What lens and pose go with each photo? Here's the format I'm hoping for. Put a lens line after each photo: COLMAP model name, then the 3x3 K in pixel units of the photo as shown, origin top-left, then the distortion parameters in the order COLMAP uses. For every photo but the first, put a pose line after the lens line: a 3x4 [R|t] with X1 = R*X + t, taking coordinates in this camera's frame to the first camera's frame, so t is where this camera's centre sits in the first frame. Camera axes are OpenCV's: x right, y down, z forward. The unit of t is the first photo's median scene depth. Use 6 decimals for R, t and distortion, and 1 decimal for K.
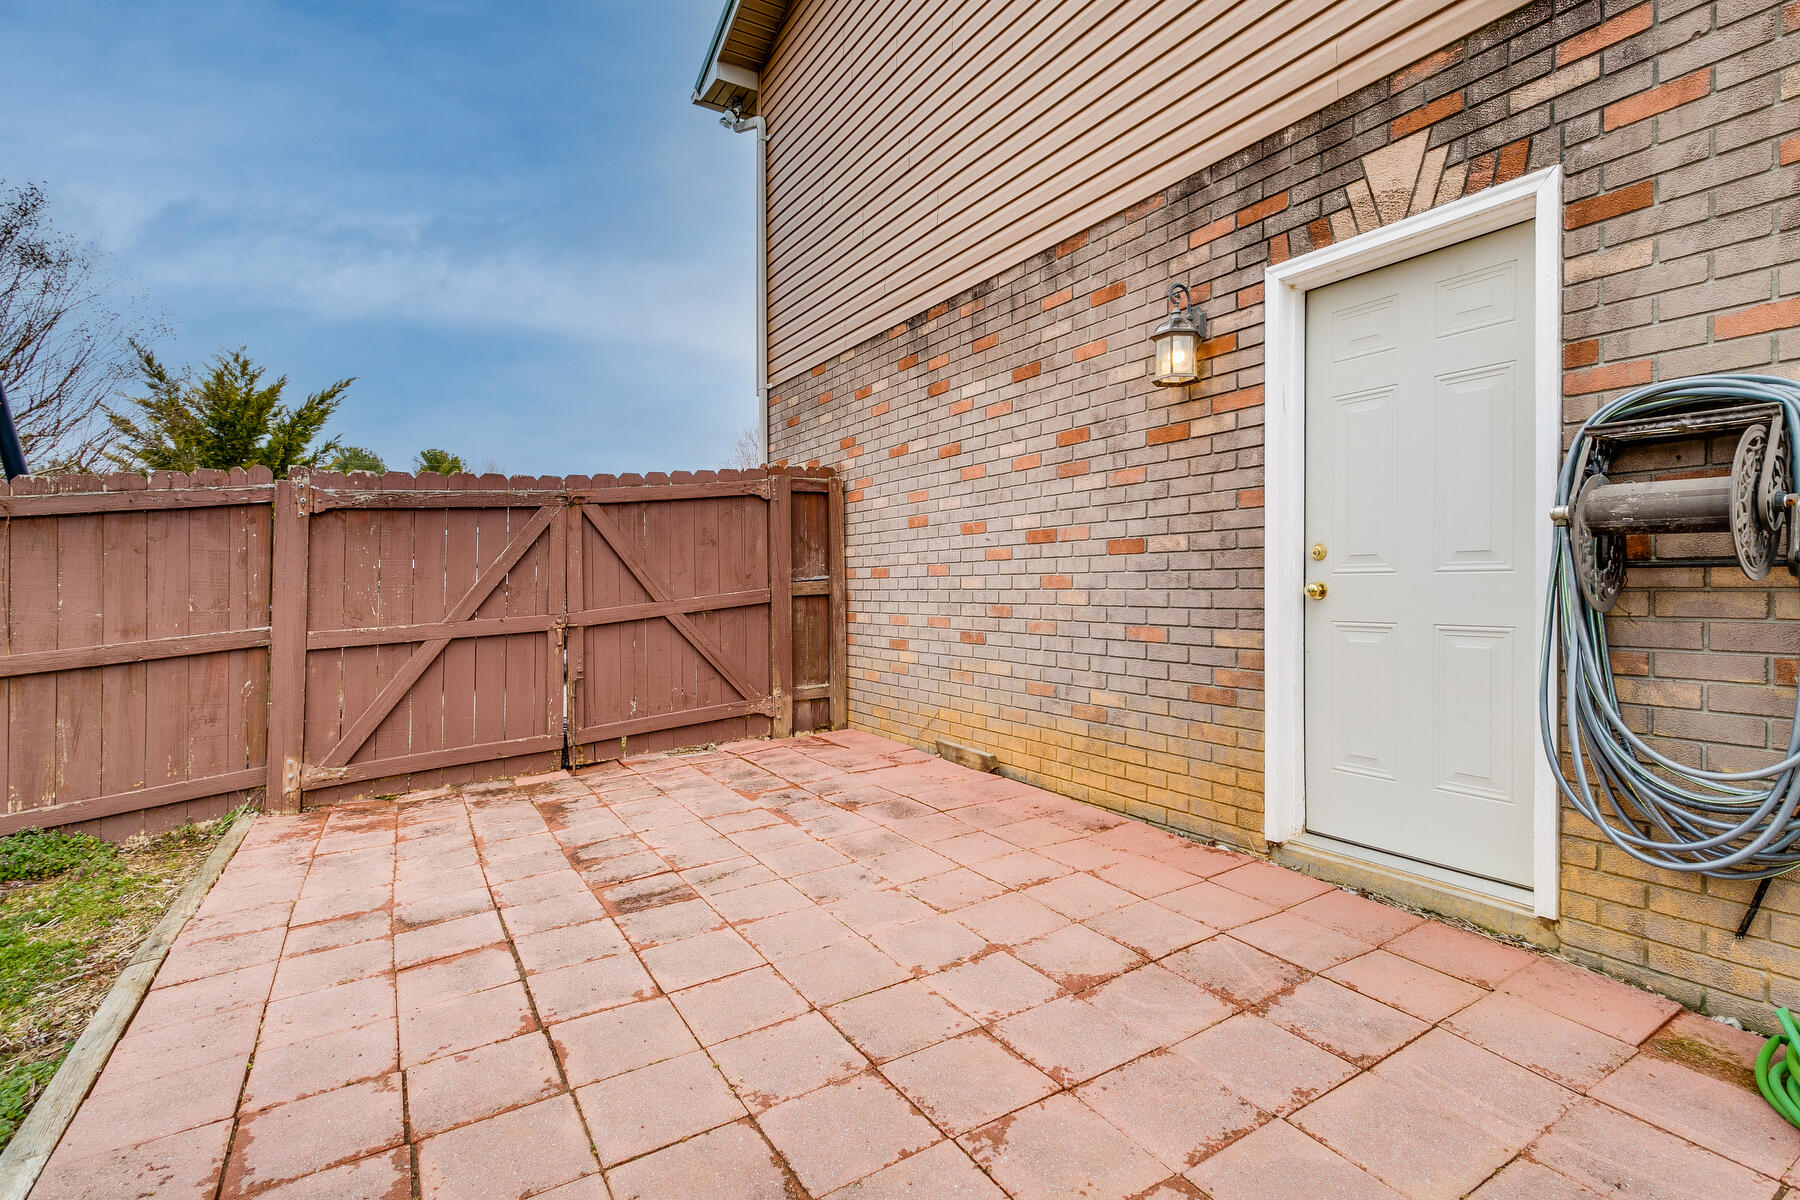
lens RADIAL K [[867.8, 0, 904.2], [0, 867.8, 596.0], [0, 0, 1]] dist [0.011795, 0.000266]
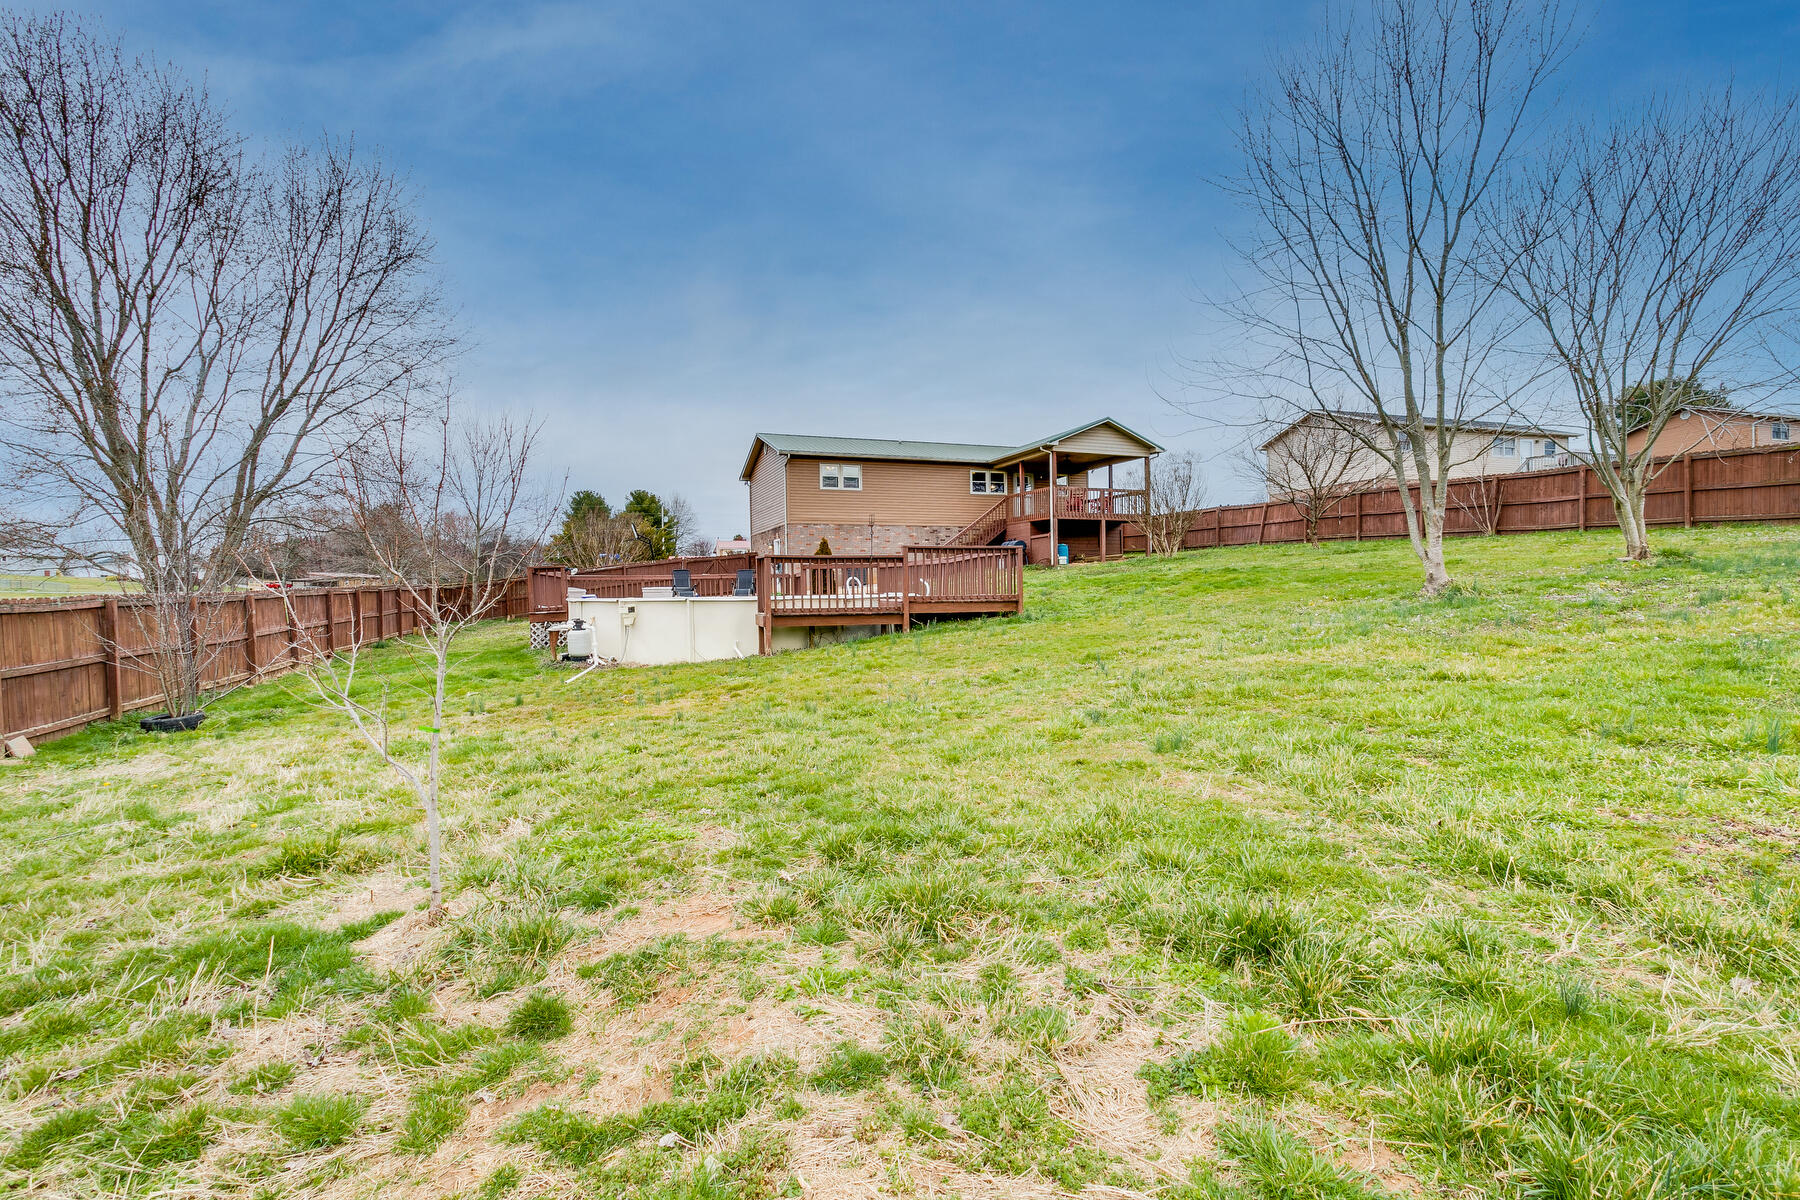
lens RADIAL K [[867.8, 0, 904.2], [0, 867.8, 596.0], [0, 0, 1]] dist [0.011795, 0.000266]
pose [[0.984060, -0.016615, -0.177057, 2.147935], [0.016550, 0.999861, -0.001845, 0.202488], [0.177063, -0.001115, 0.984199, -5.147796]]
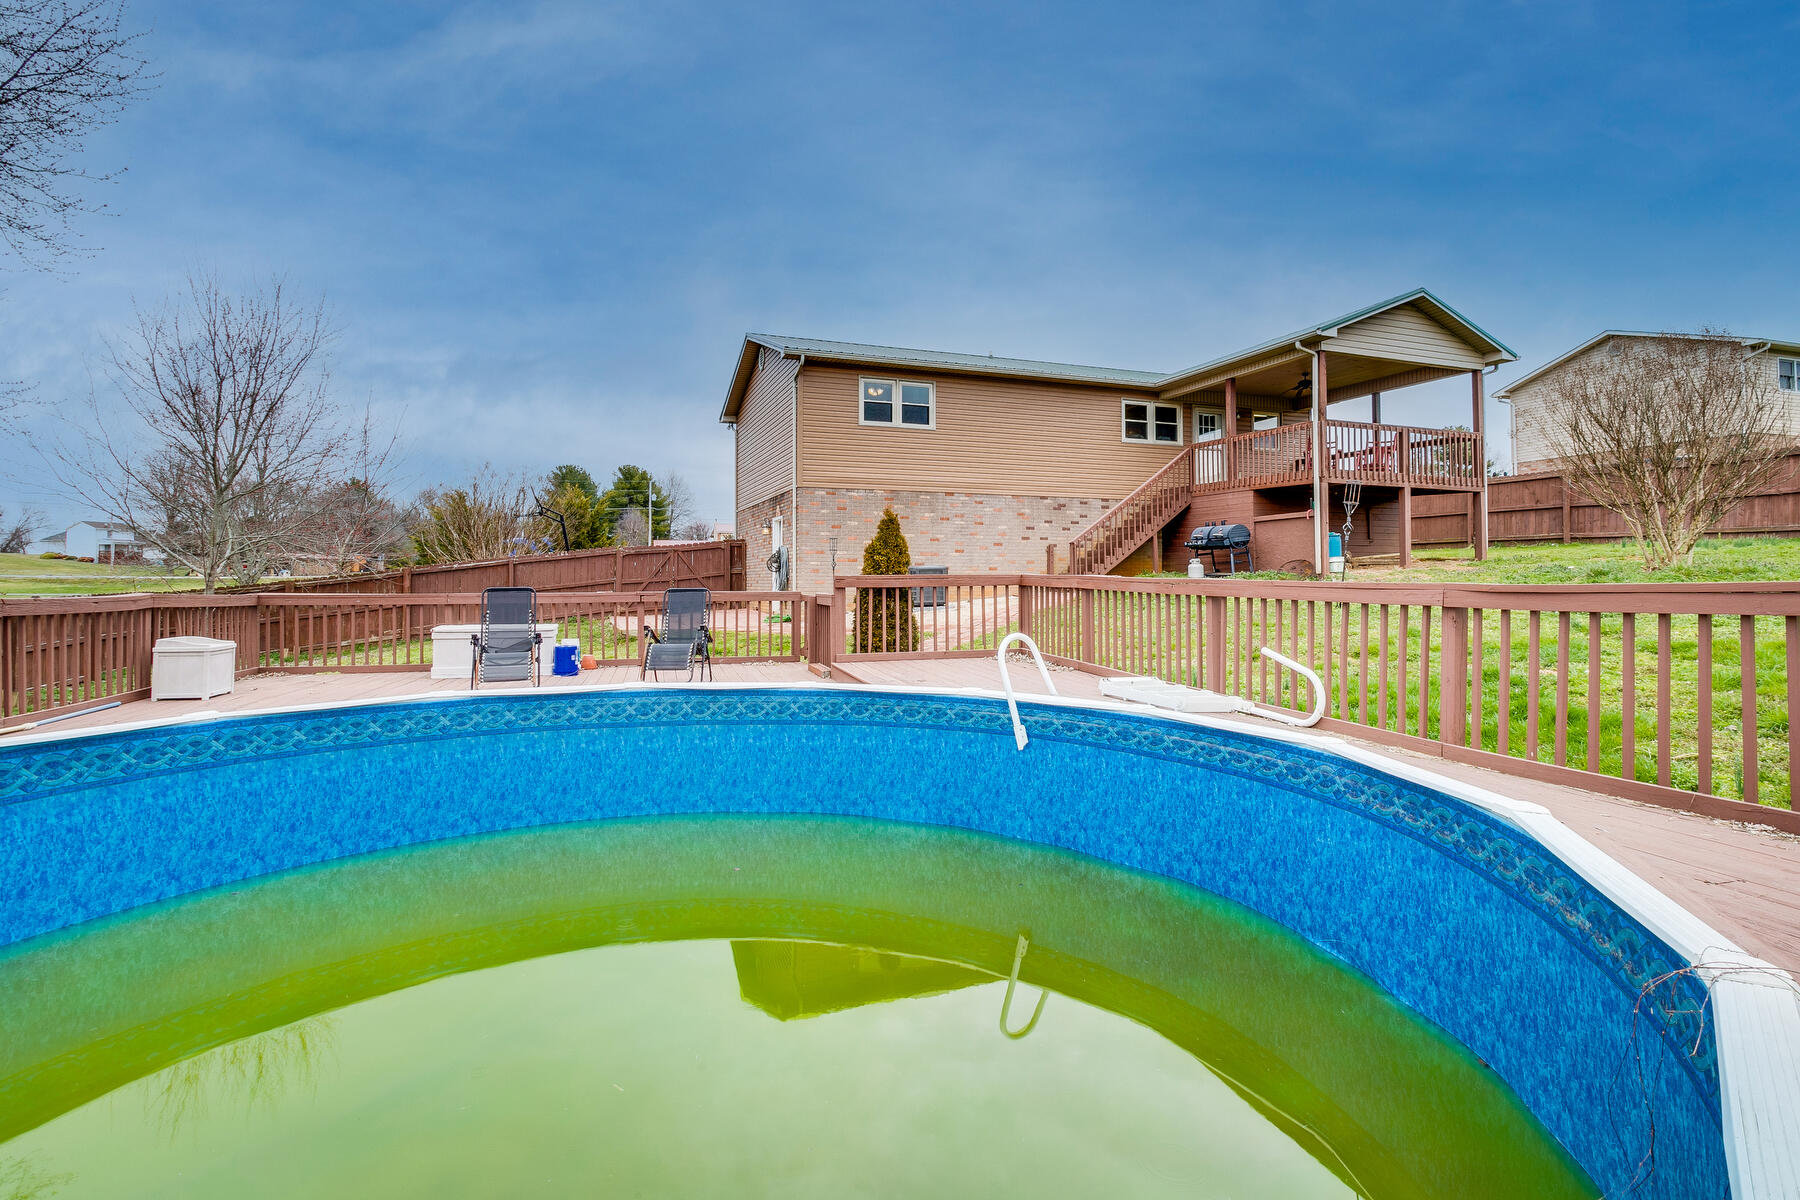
lens RADIAL K [[867.8, 0, 904.2], [0, 867.8, 596.0], [0, 0, 1]] dist [0.011795, 0.000266]
pose [[0.983067, 0.002200, -0.183231, 1.327052], [0.000133, 0.999919, 0.012717, 0.051233], [0.183244, -0.012526, 0.982988, -2.631612]]
